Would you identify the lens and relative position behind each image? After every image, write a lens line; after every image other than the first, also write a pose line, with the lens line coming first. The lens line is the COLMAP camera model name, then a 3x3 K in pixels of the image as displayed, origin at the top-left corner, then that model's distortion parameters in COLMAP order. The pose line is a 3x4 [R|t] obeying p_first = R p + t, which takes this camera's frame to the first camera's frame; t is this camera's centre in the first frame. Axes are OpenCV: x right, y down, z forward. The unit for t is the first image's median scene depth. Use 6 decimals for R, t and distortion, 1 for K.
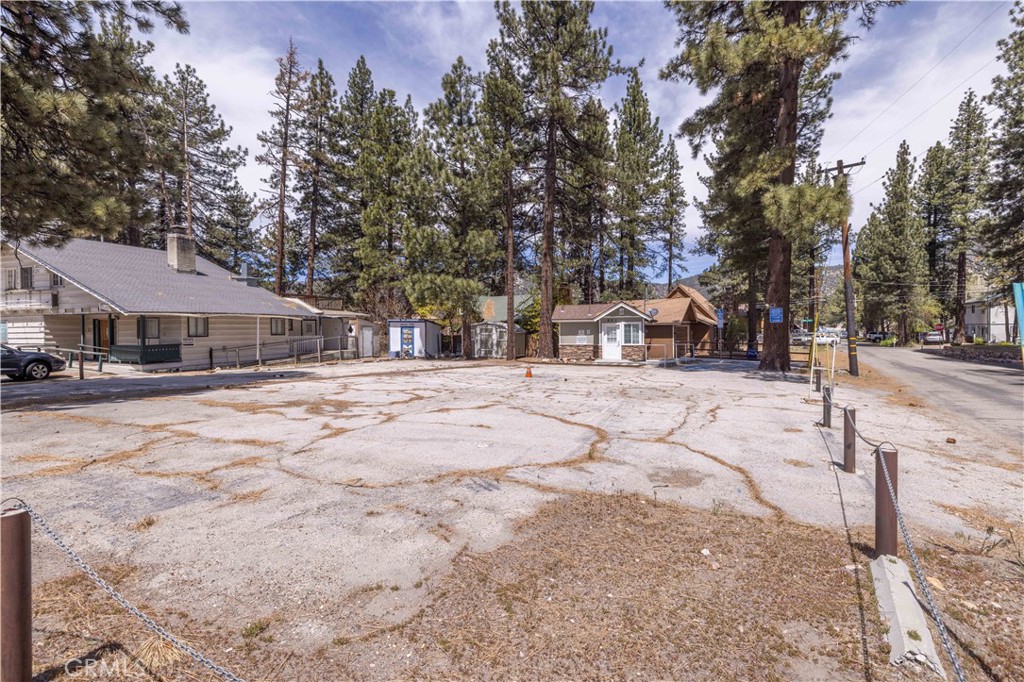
lens RADIAL K [[457.7, 0, 511.6], [0, 457.7, 332.9], [0, 0, 1]] dist [0.000322, 0.000210]
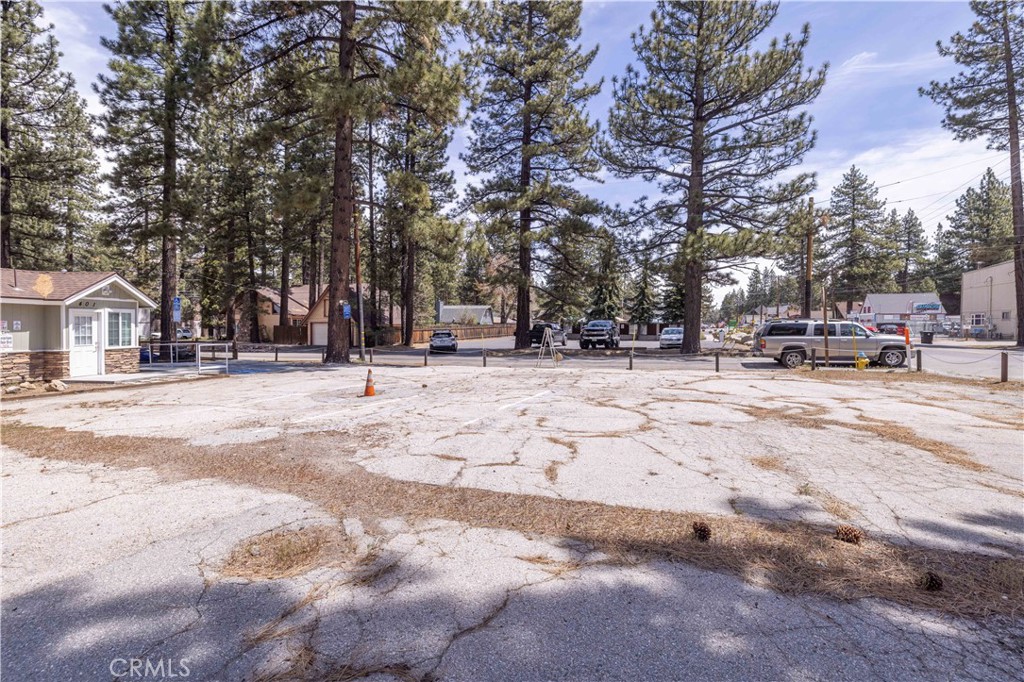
lens RADIAL K [[457.7, 0, 511.6], [0, 457.7, 332.9], [0, 0, 1]] dist [0.000322, 0.000210]
pose [[-0.195869, -0.007378, 0.980602, -0.342677], [0.002199, 0.999966, 0.007962, 0.002773], [-0.980628, 0.003716, -0.195846, 0.511259]]
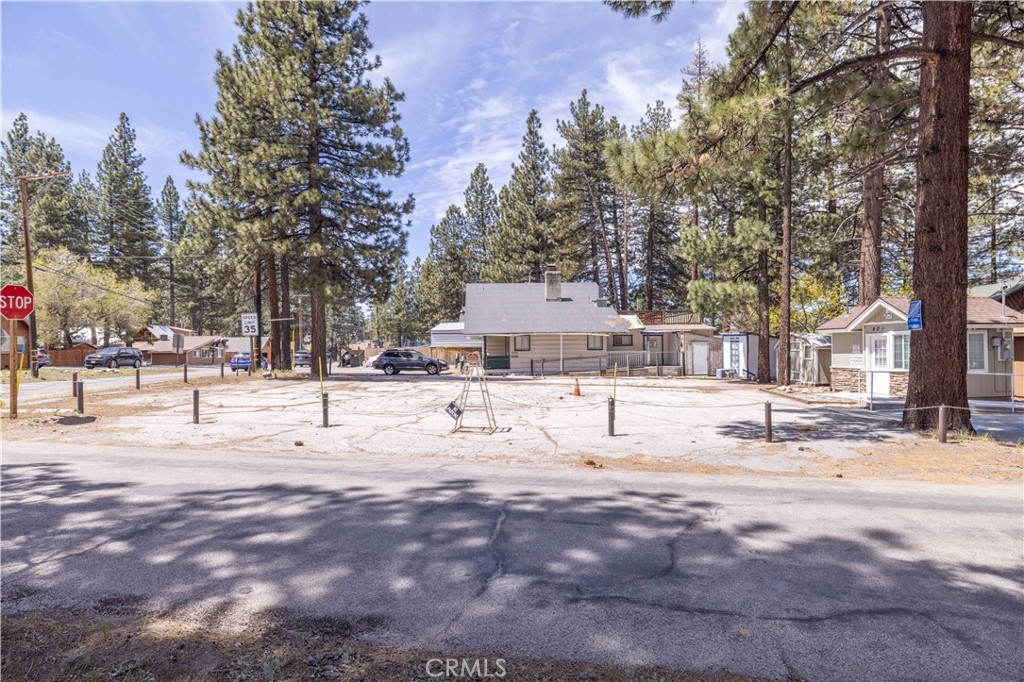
lens RADIAL K [[579.1, 0, 515.9], [0, 579.1, 344.9], [0, 0, 1]] dist [-0.003545, -0.000198]
pose [[0.400250, -0.001867, -0.916404, 0.604643], [-0.002133, 0.999993, -0.002969, -0.002787], [0.916403, 0.003143, 0.400243, 0.215744]]
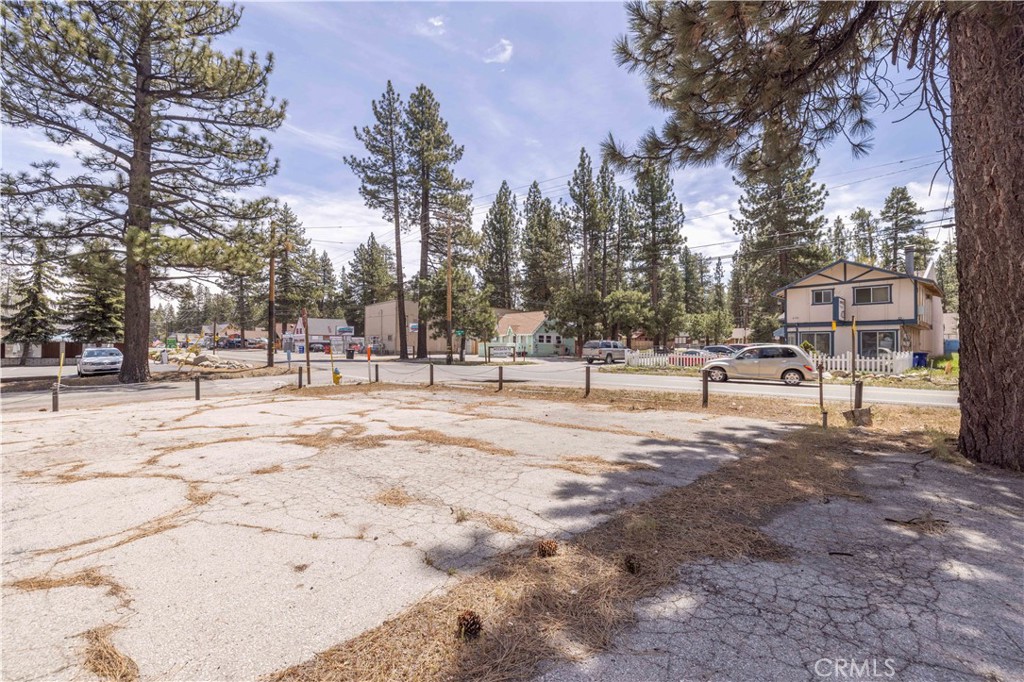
lens RADIAL K [[447.6, 0, 508.1], [0, 447.6, 343.2], [0, 0, 1]] dist [0.000140, -0.000338]
pose [[-0.968109, 0.008911, 0.250371, -0.274820], [0.007918, 0.999956, -0.004972, 0.001898], [-0.250405, -0.002831, -0.968137, 0.520137]]
